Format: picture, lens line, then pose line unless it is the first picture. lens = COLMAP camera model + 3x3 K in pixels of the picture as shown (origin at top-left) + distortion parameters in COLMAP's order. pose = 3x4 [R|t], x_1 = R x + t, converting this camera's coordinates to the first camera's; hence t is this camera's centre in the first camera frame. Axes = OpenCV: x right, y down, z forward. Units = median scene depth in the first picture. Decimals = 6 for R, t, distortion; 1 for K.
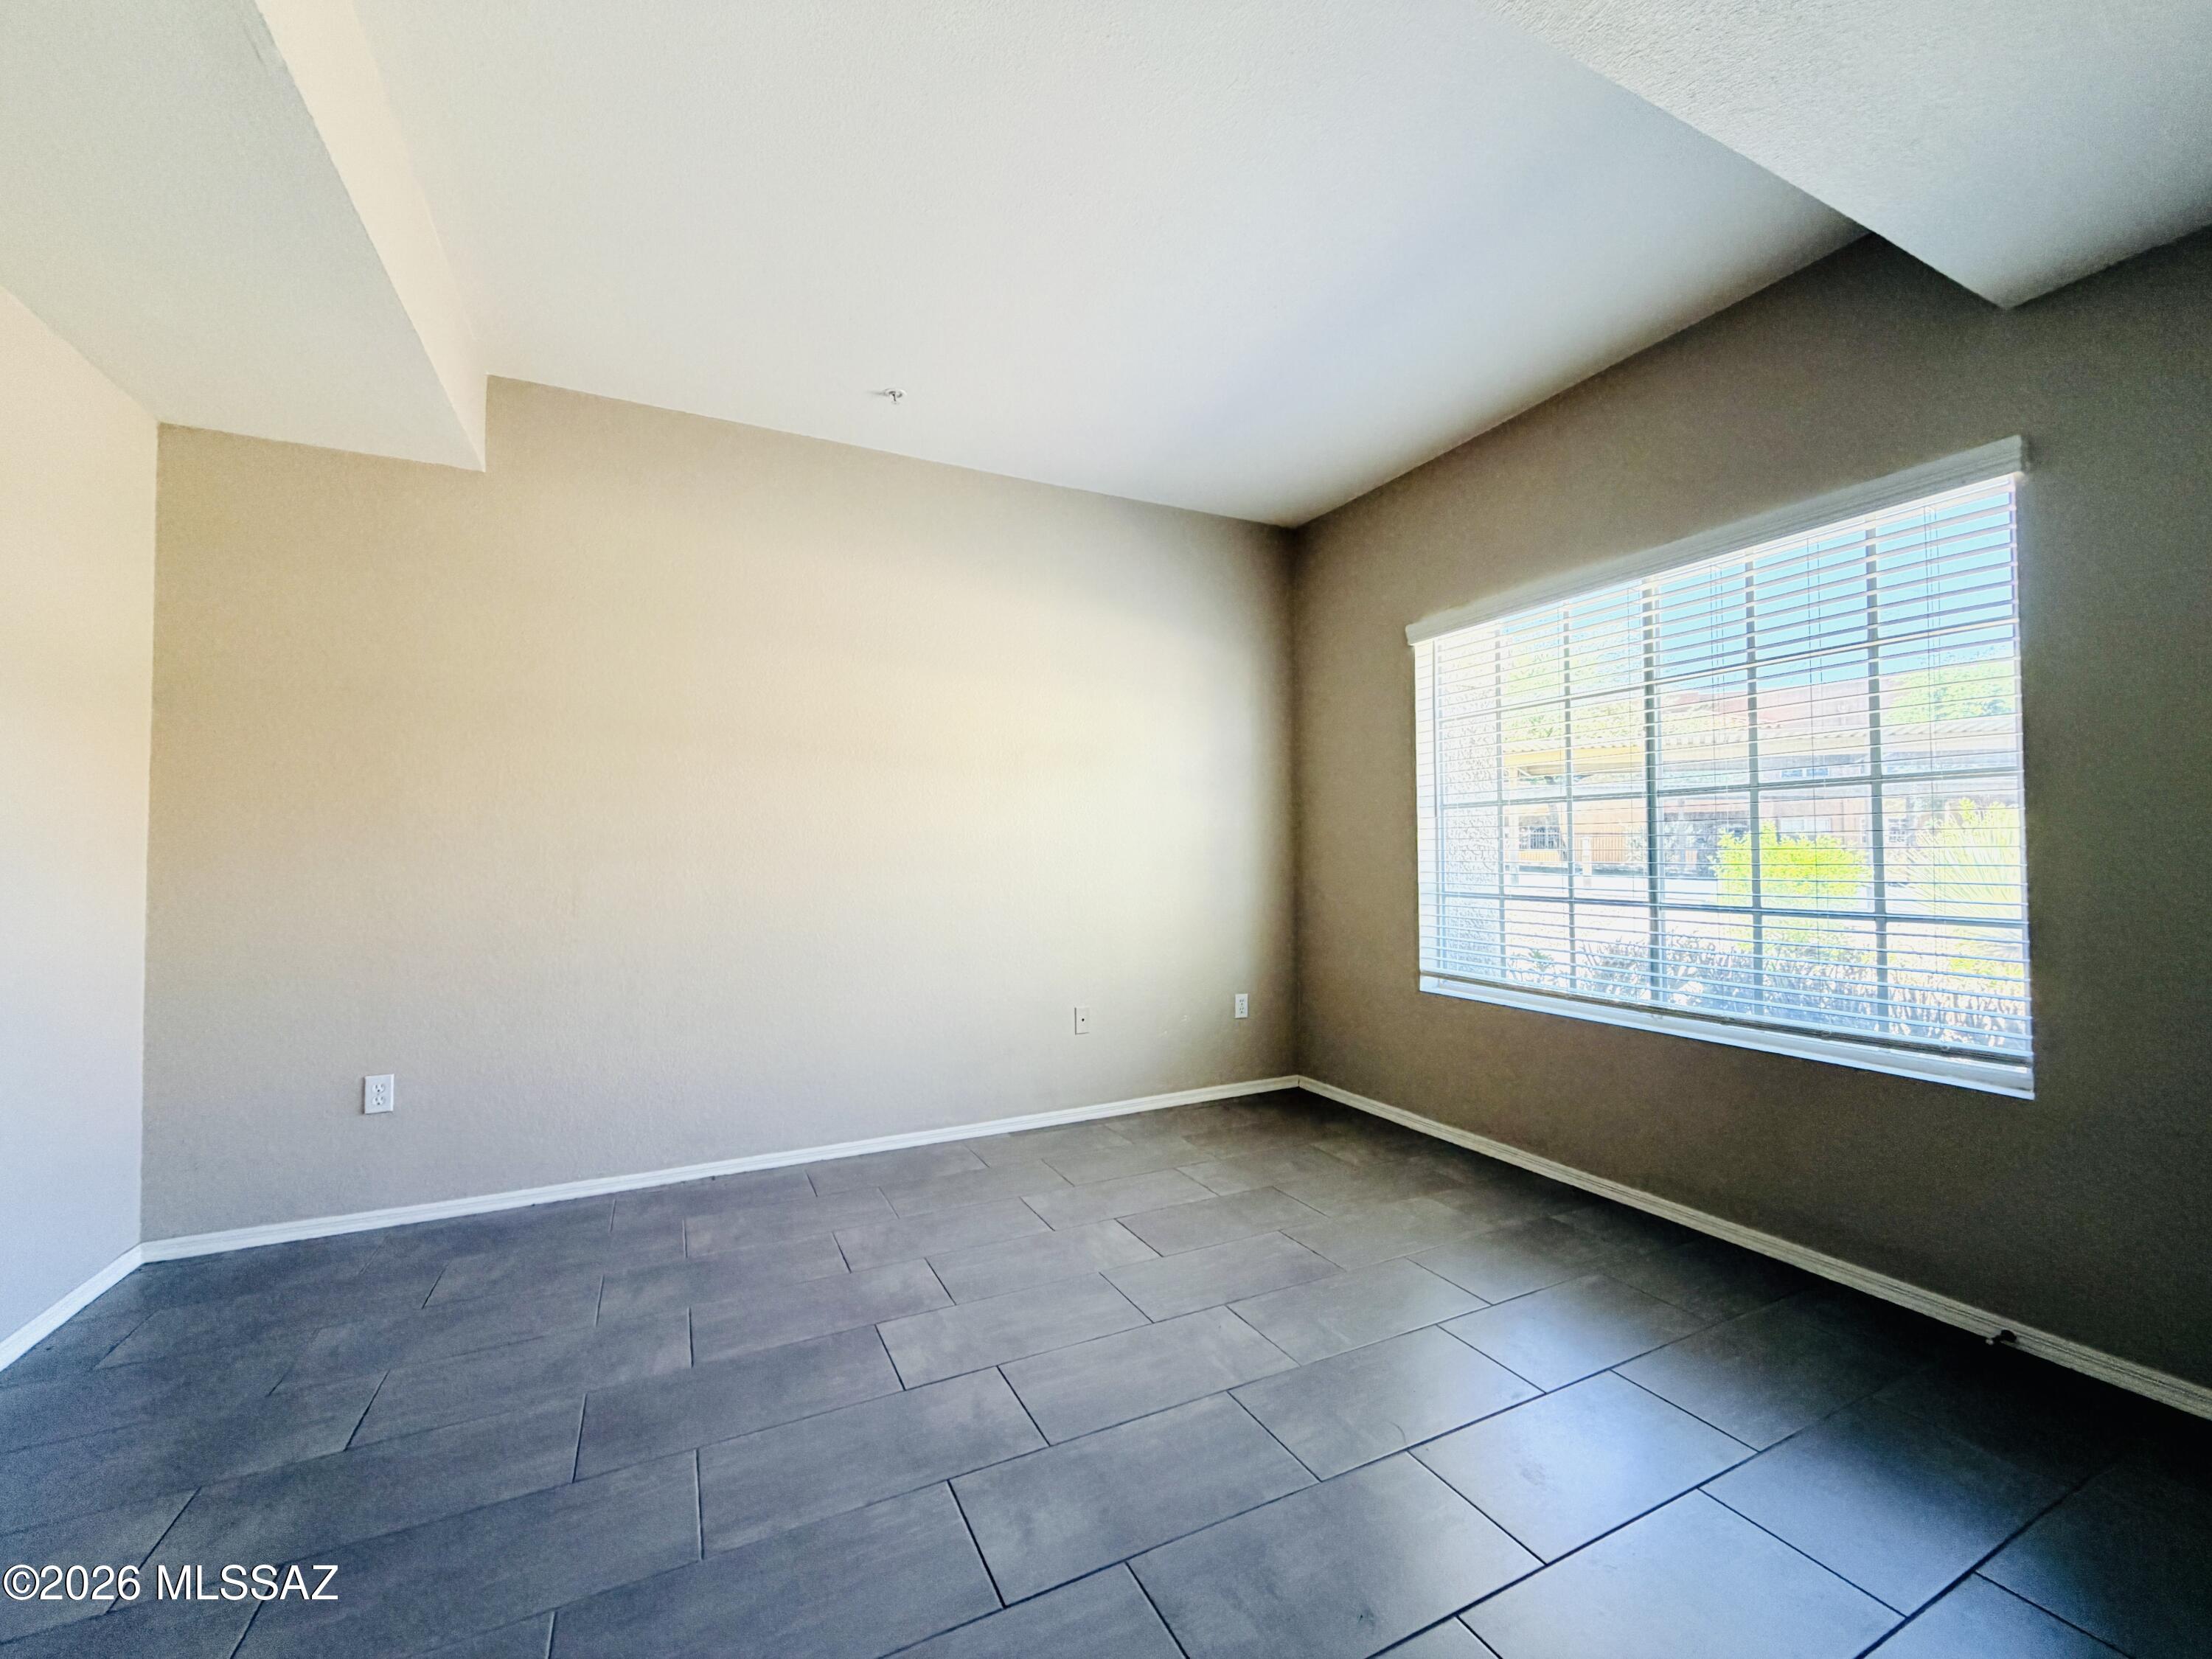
lens RADIAL K [[878.3, 0, 1100.3], [0, 878.3, 830.4], [0, 0, 1]] dist [-0.000820, -0.000154]
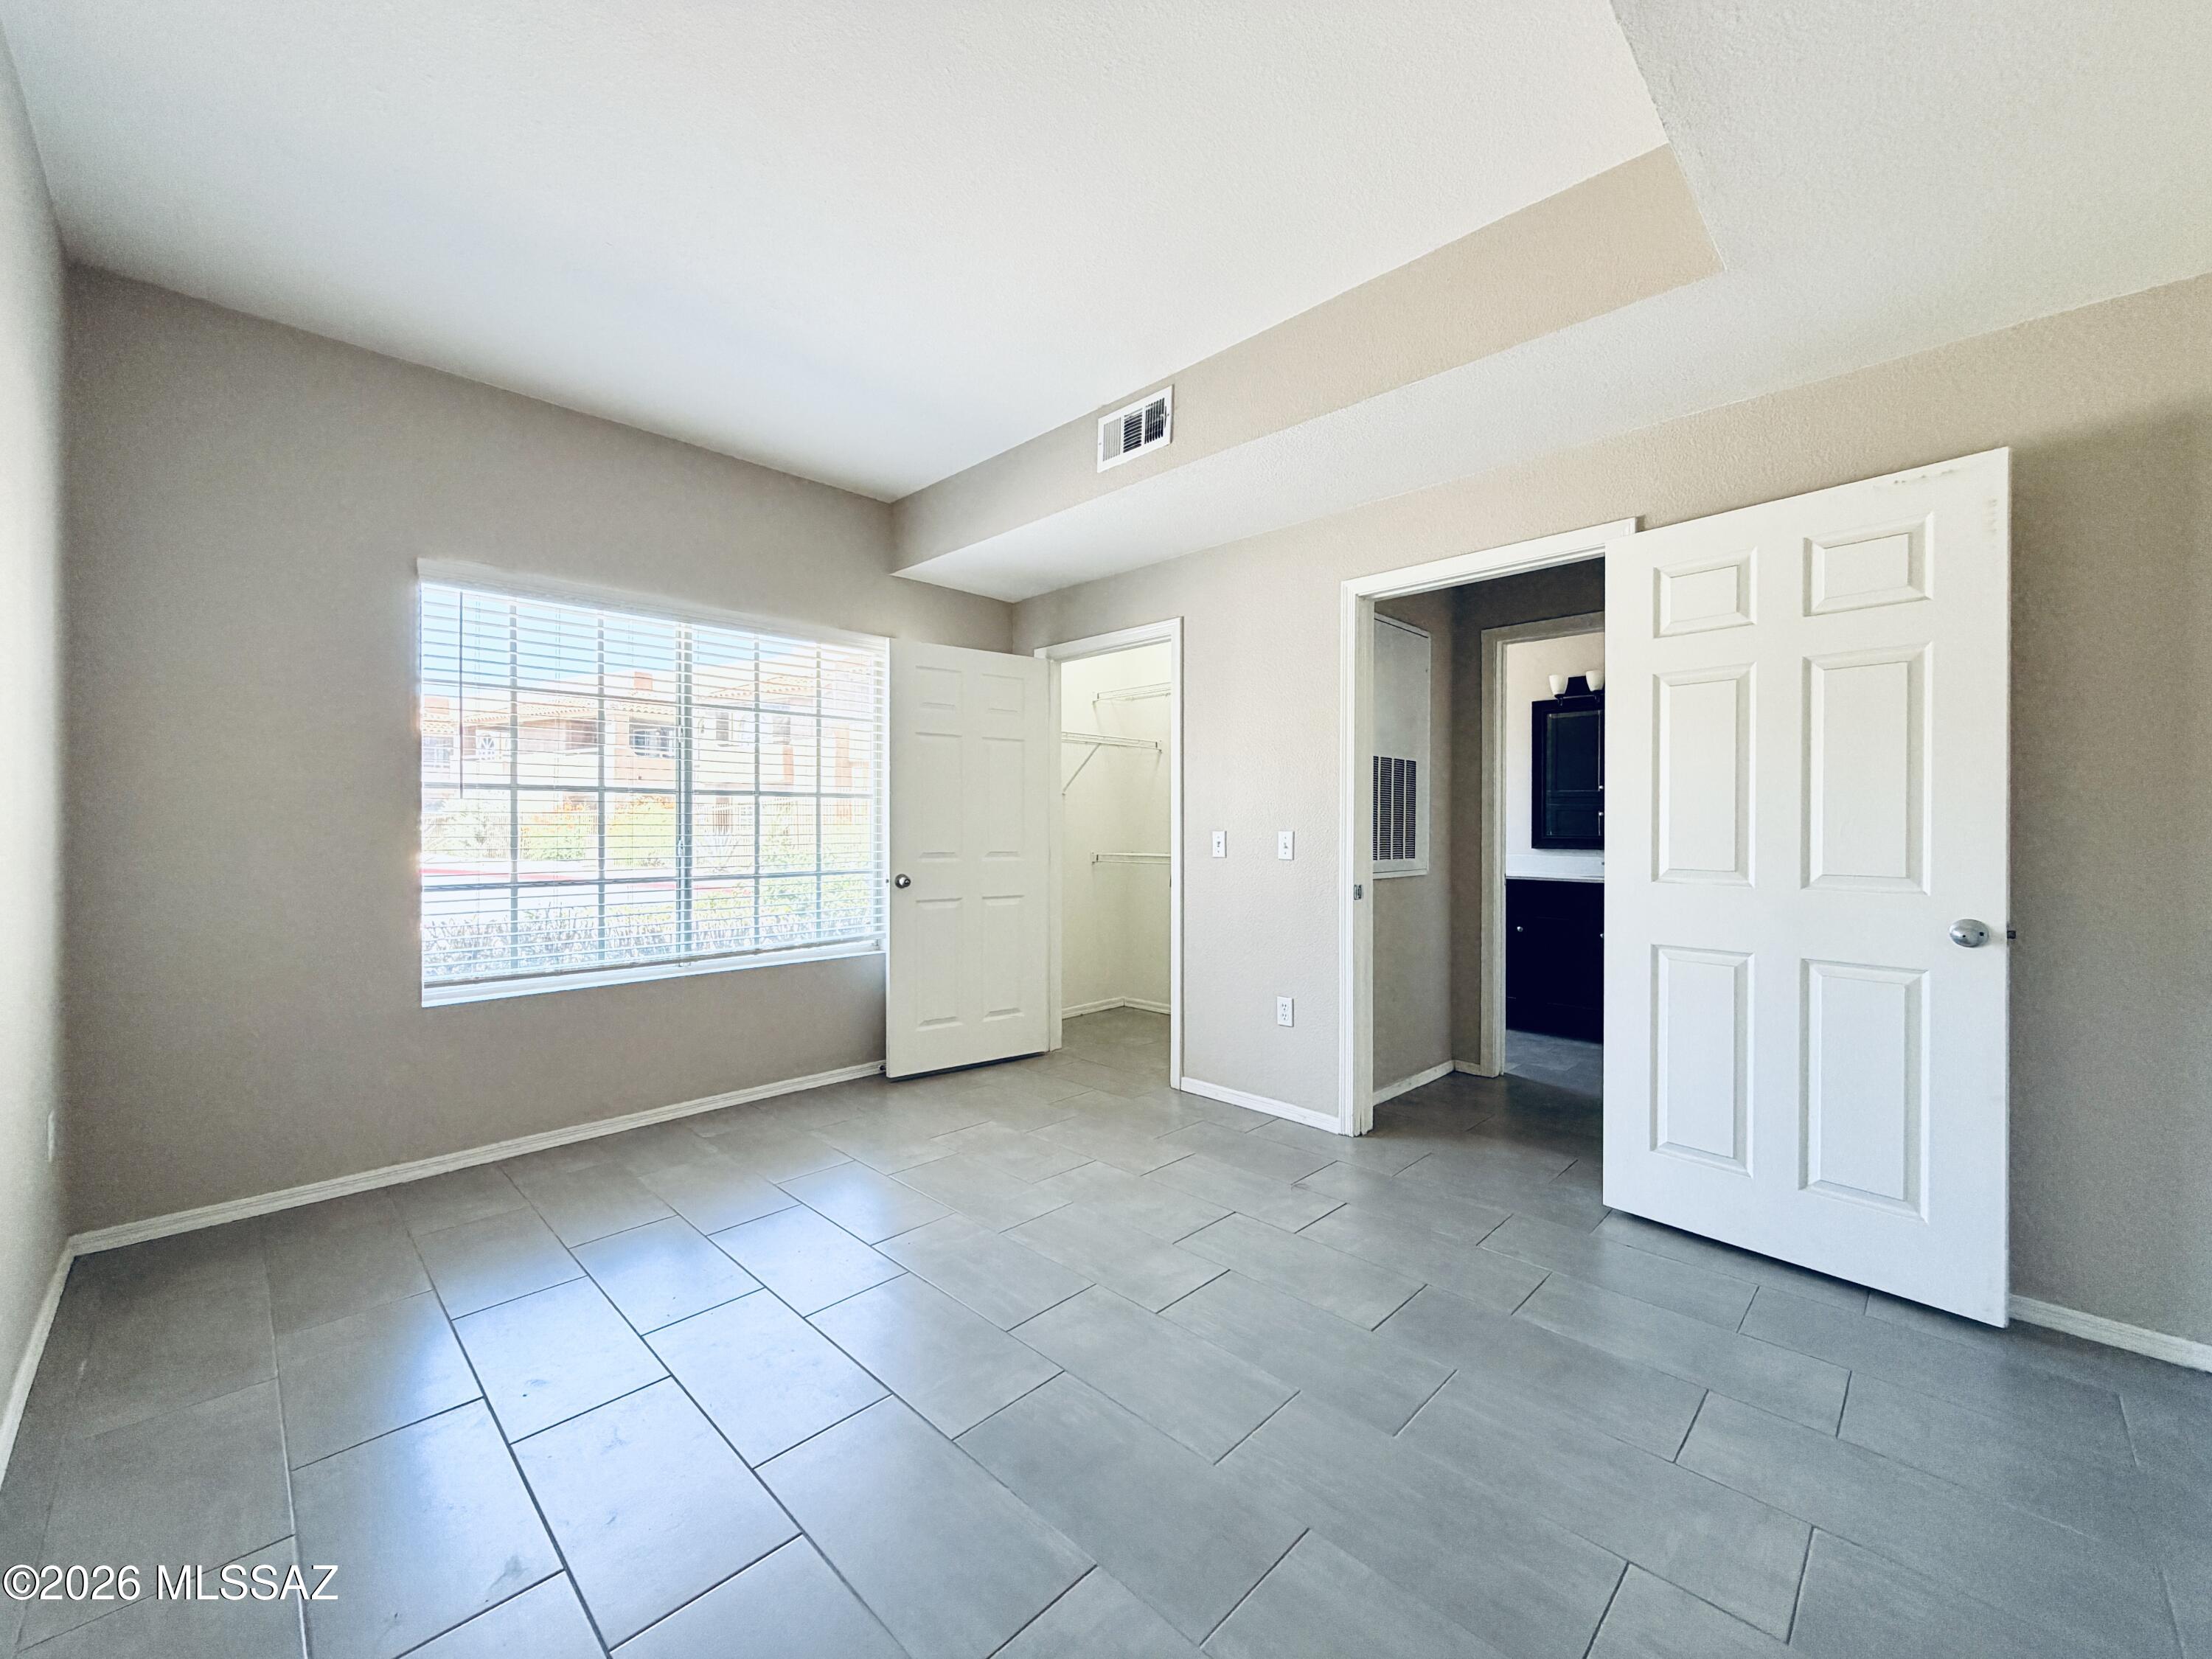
lens RADIAL K [[877.2, 0, 1101.5], [0, 877.2, 828.3], [0, 0, 1]] dist [-0.000899, -0.000137]
pose [[-0.328487, -0.006582, 0.944485, -0.712348], [-0.028608, 0.999586, -0.002983, -0.001400], [-0.944075, -0.028000, -0.328540, 0.776327]]
